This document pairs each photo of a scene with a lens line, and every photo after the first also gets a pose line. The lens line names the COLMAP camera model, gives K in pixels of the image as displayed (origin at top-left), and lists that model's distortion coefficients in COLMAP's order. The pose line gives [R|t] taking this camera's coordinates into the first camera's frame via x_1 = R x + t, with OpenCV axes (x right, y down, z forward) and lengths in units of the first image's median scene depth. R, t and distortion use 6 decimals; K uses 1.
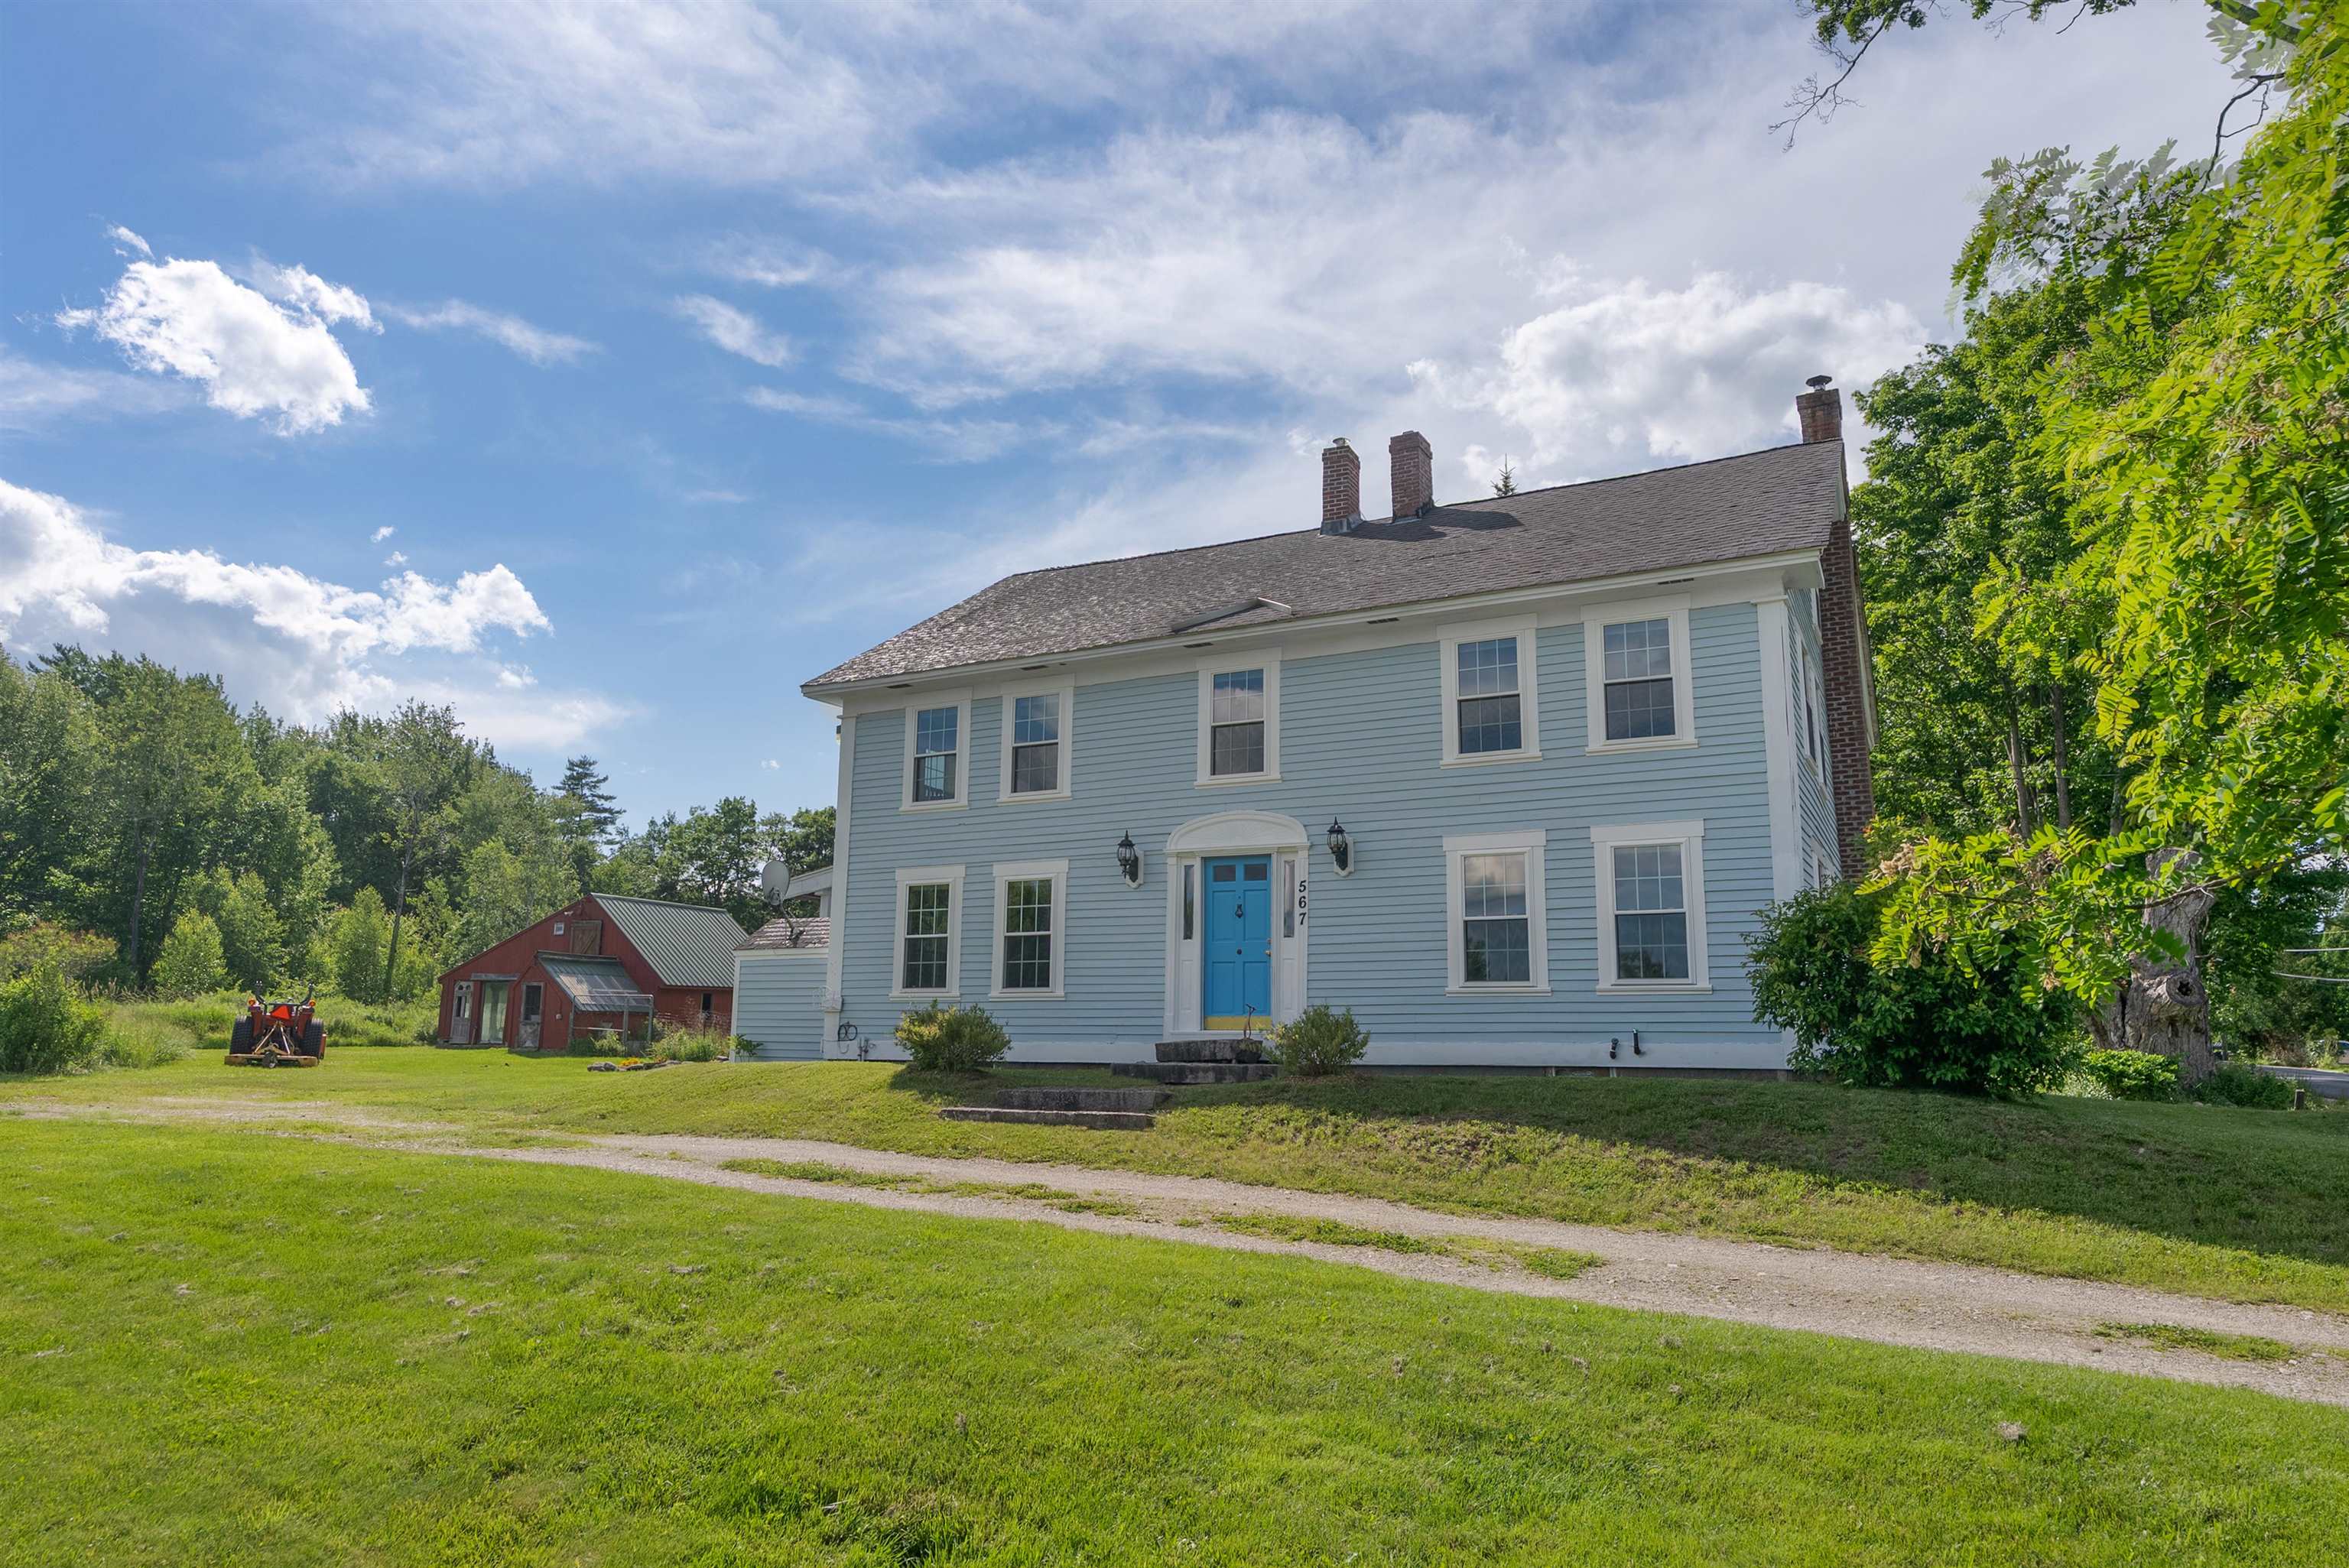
lens RADIAL K [[1466.1, 0, 1177.1], [0, 1466.1, 800.1], [0, 0, 1]] dist [-0.021051, 0.004811]
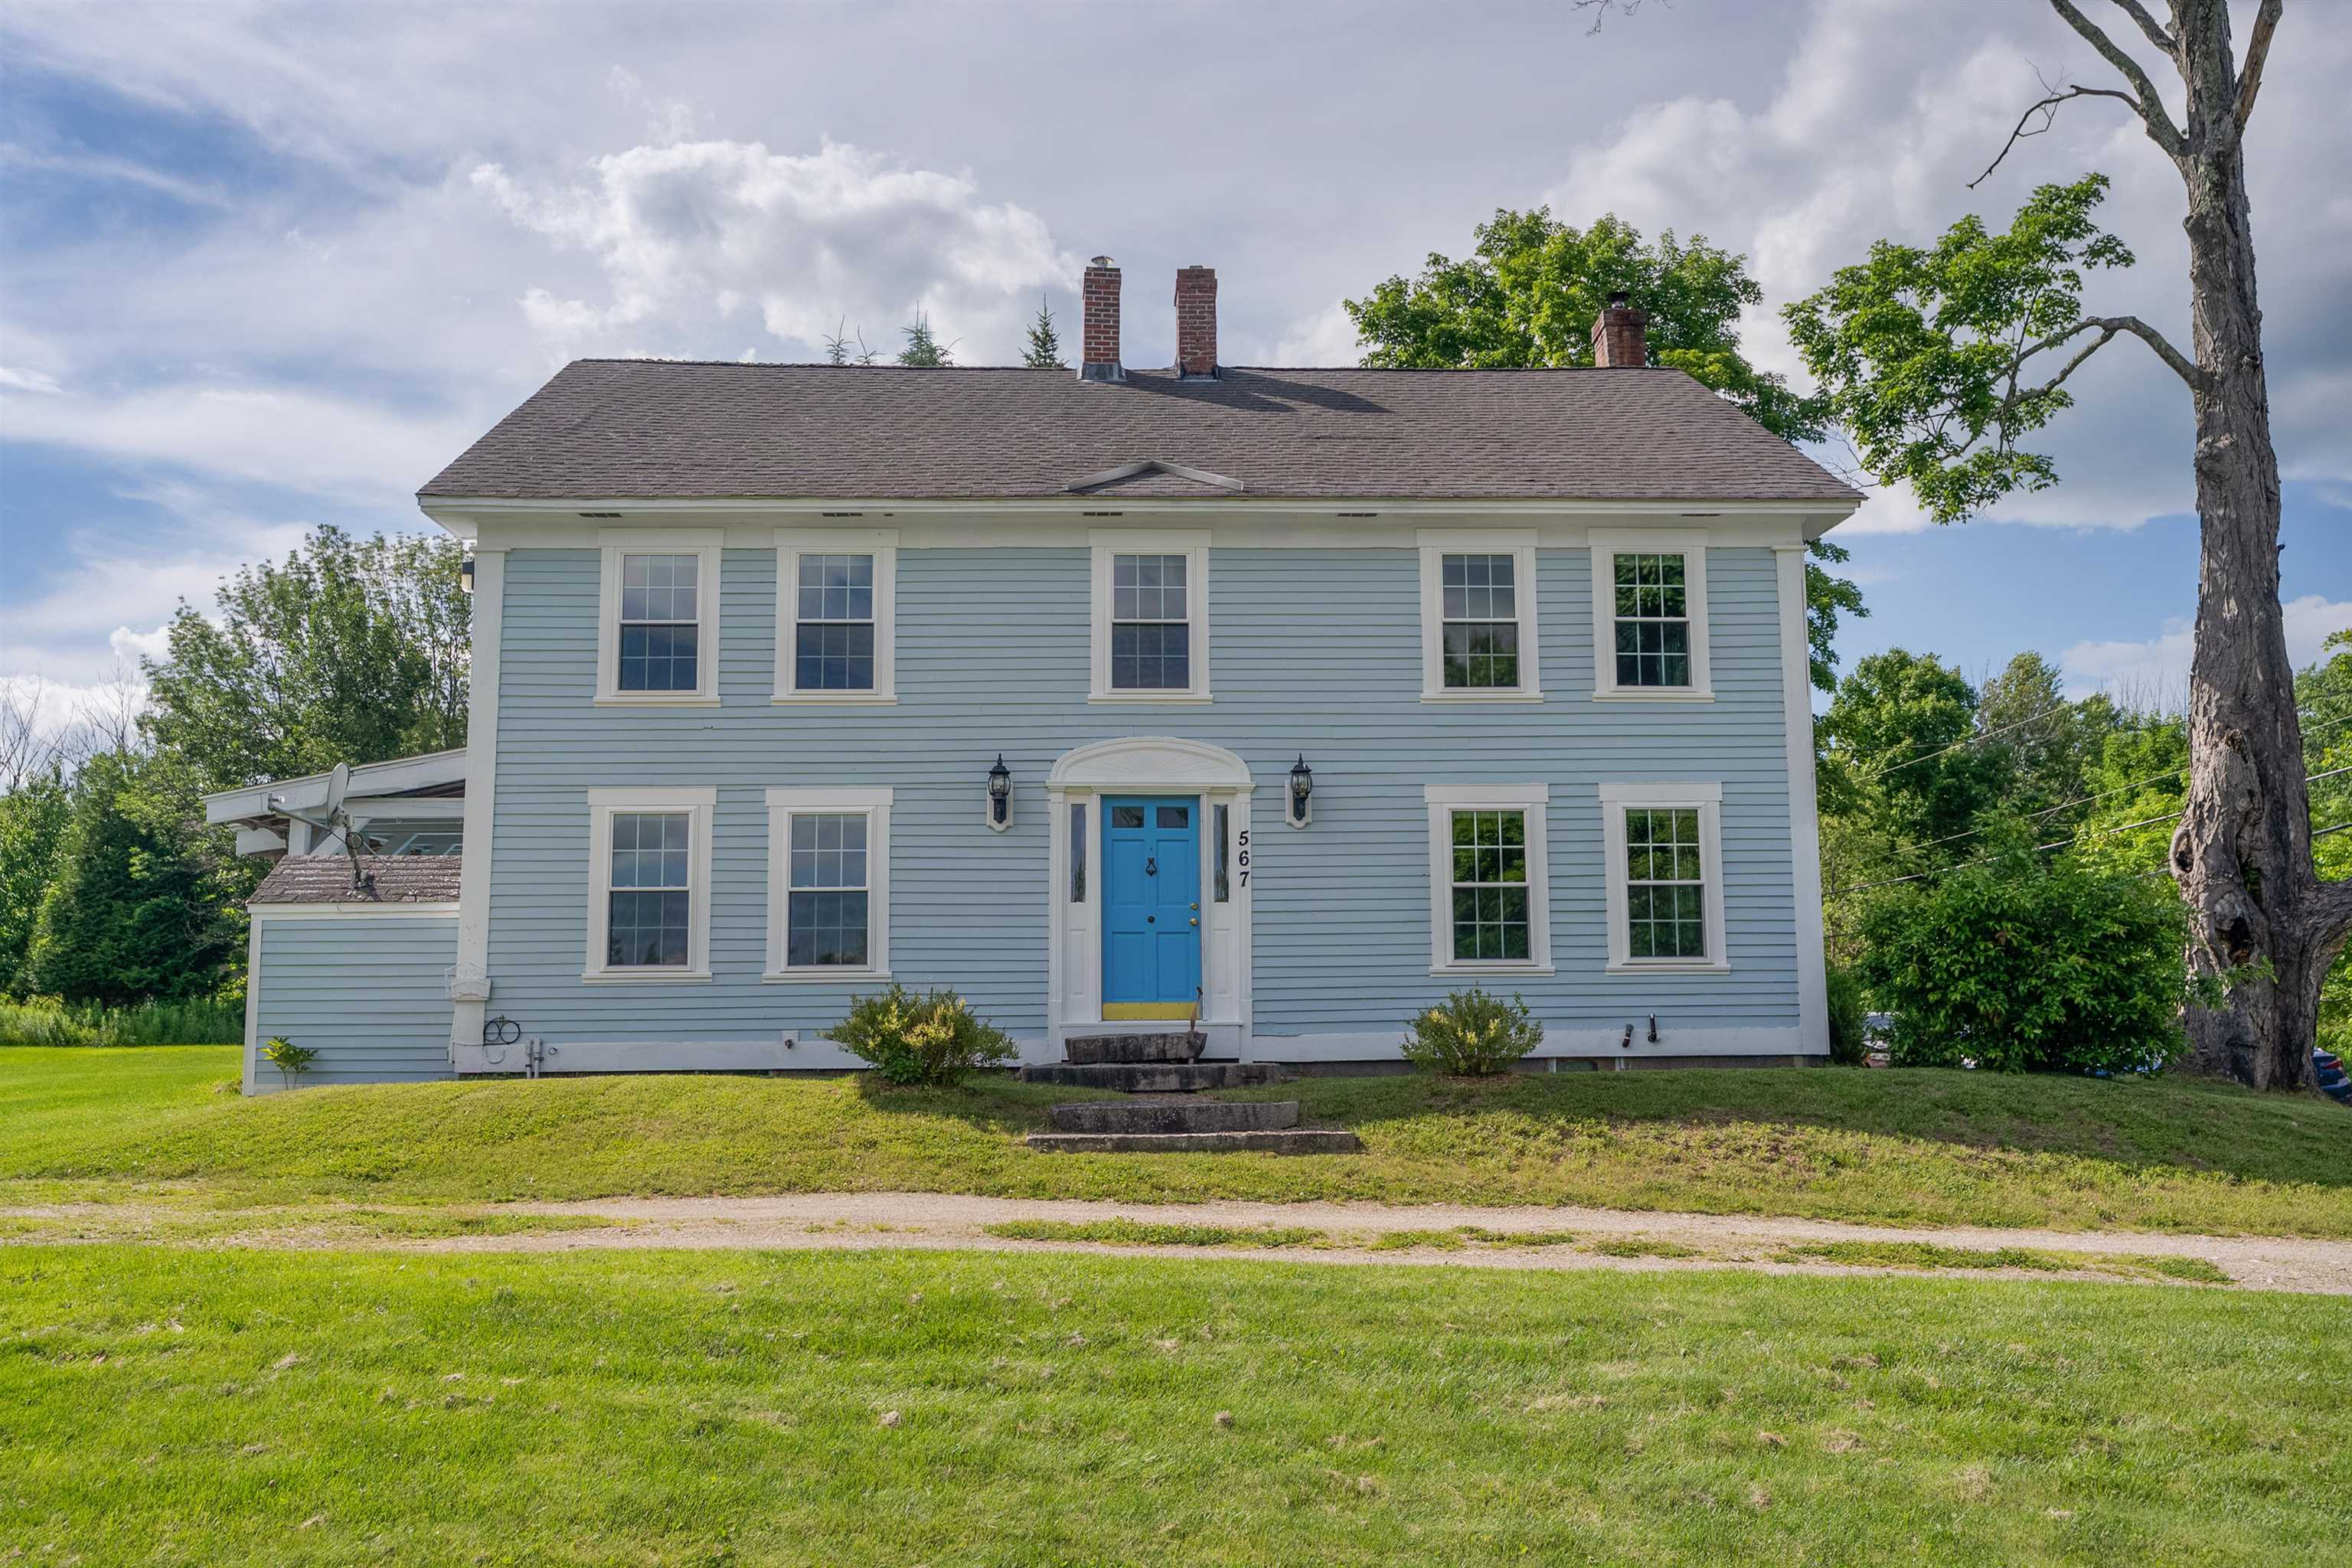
lens RADIAL K [[1735.7, 0, 1116.3], [0, 1735.7, 838.6], [0, 0, 1]] dist [-0.002129, 0.004525]
pose [[0.866237, 0.041832, 0.497879, -0.426582], [-0.065686, 0.997375, 0.030486, 0.033944], [-0.495297, -0.059112, 0.866710, 0.217599]]
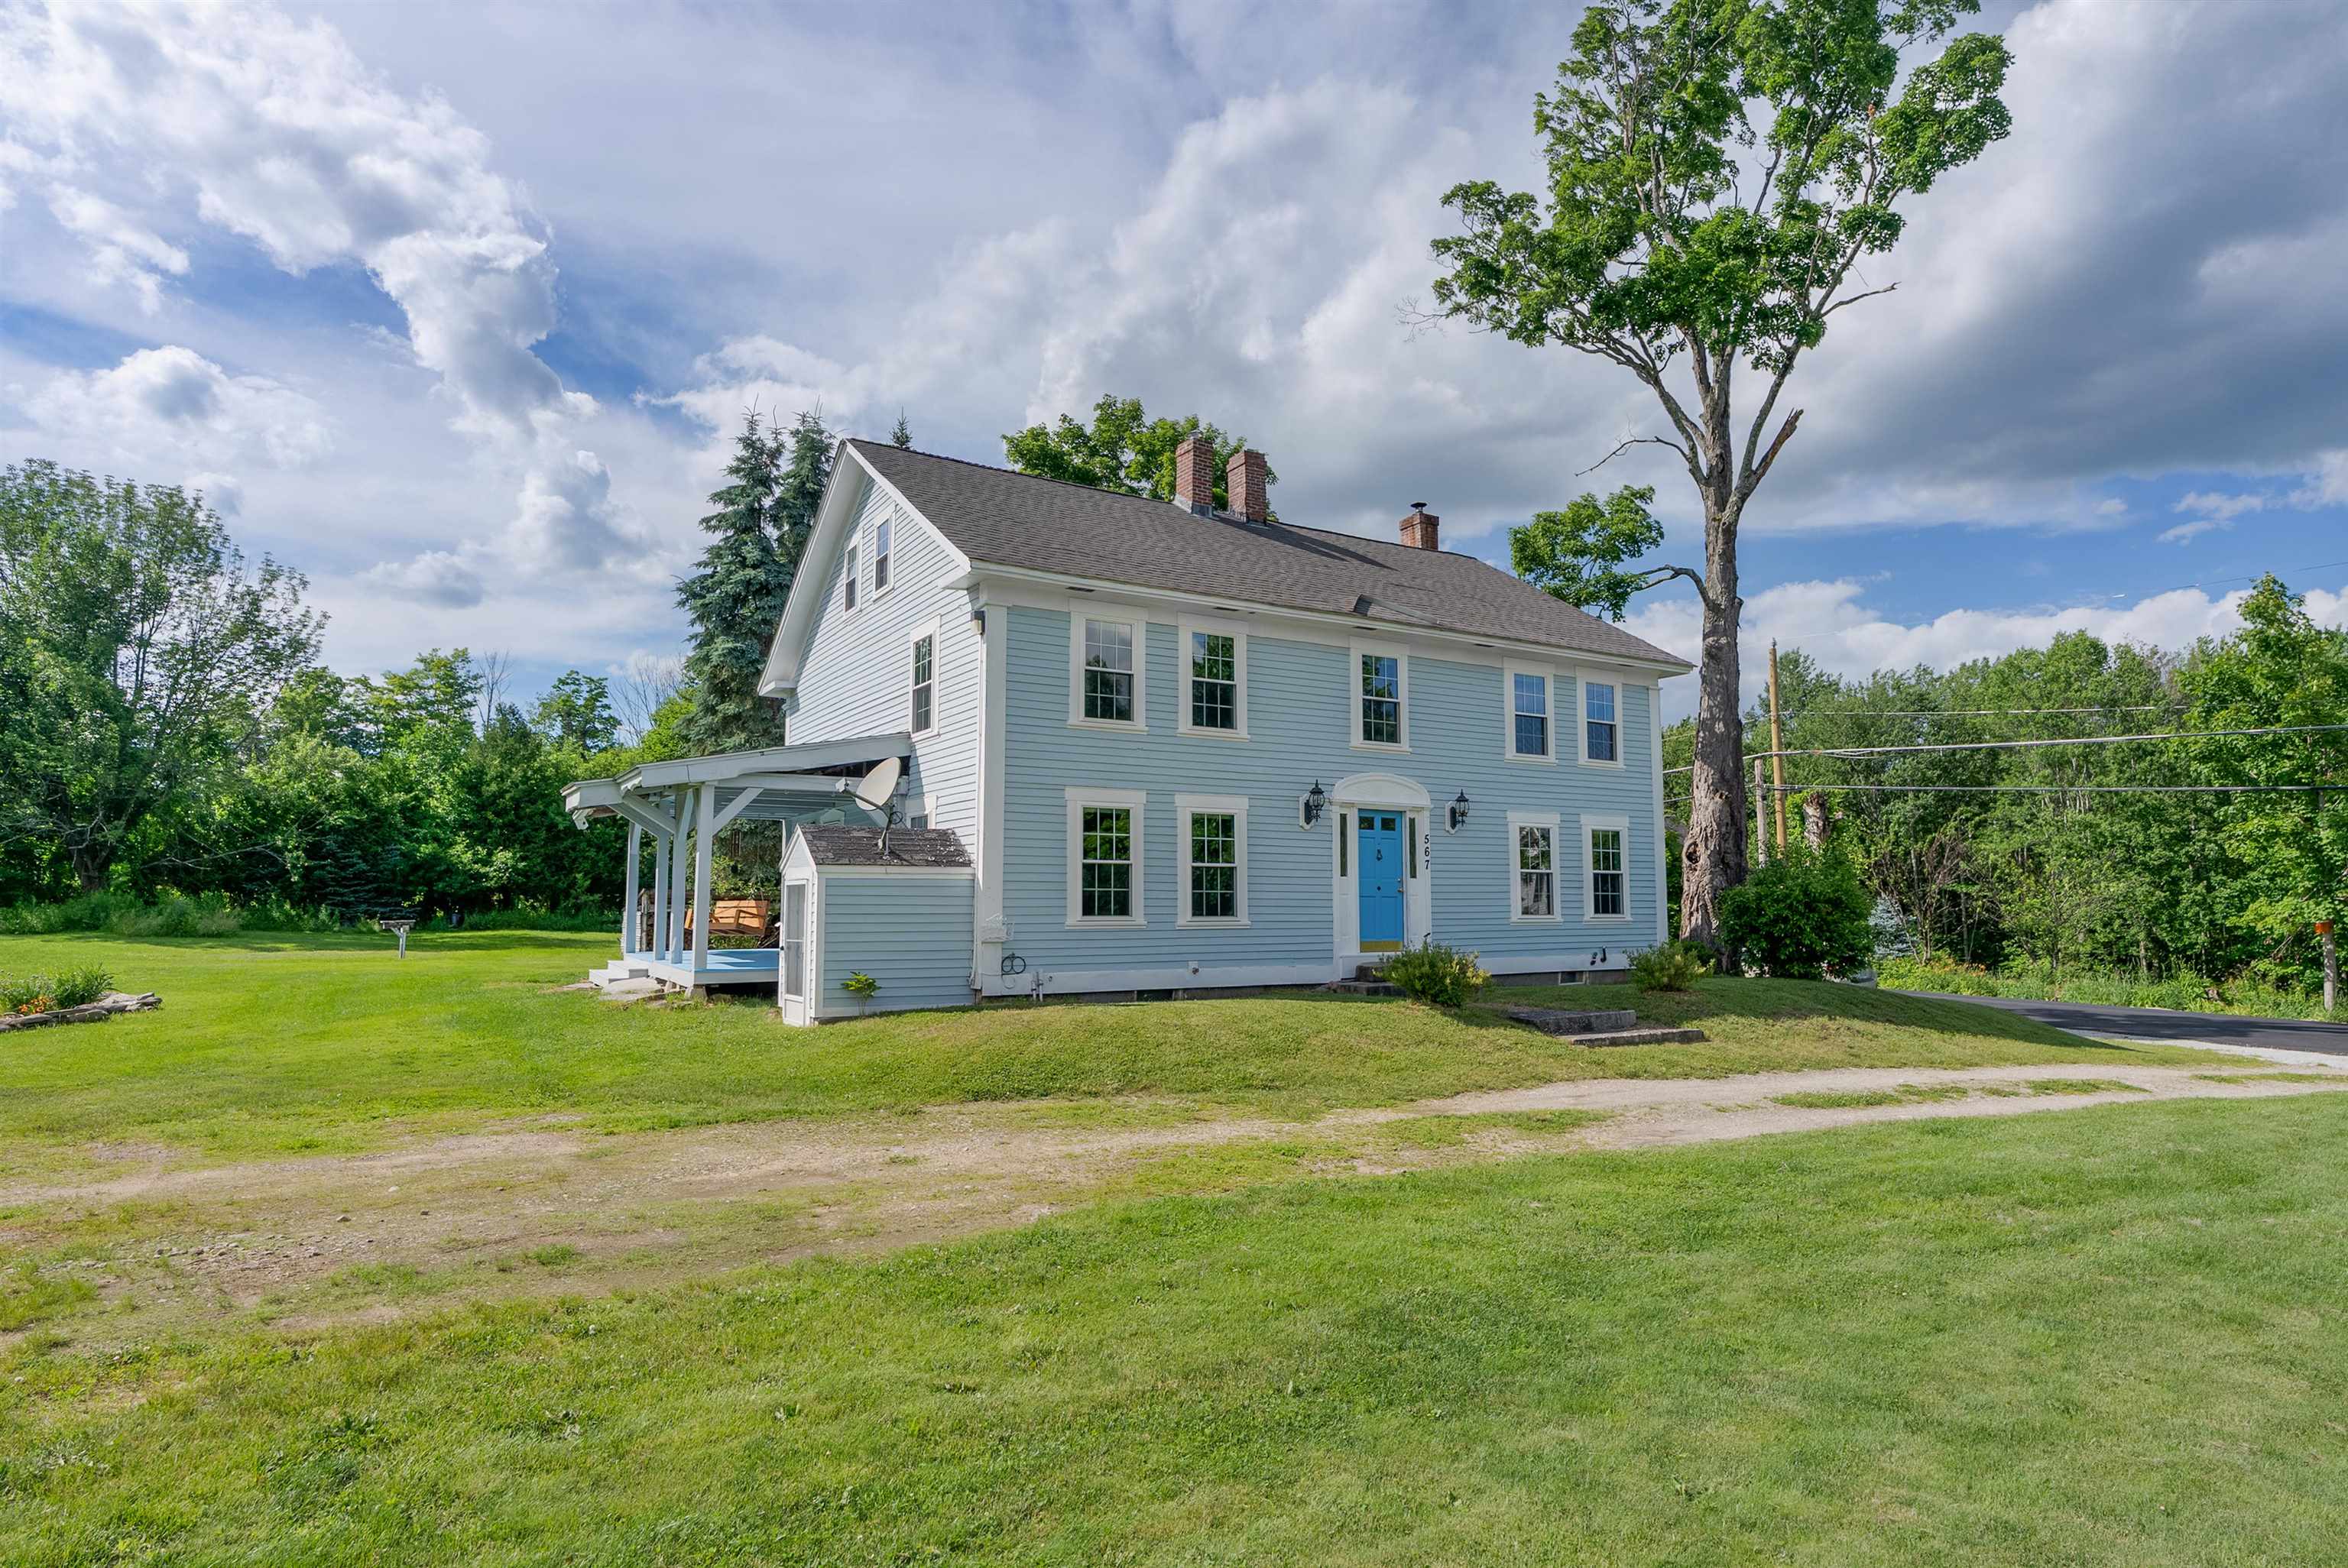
lens RADIAL K [[1428.1, 0, 1176.8], [0, 1428.1, 789.7], [0, 0, 1]] dist [-0.043639, -0.000422]
pose [[0.479297, 0.089071, 0.873121, -1.067777], [-0.113490, 0.992774, -0.038978, 0.086414], [-0.870284, -0.080408, 0.485943, 0.573928]]
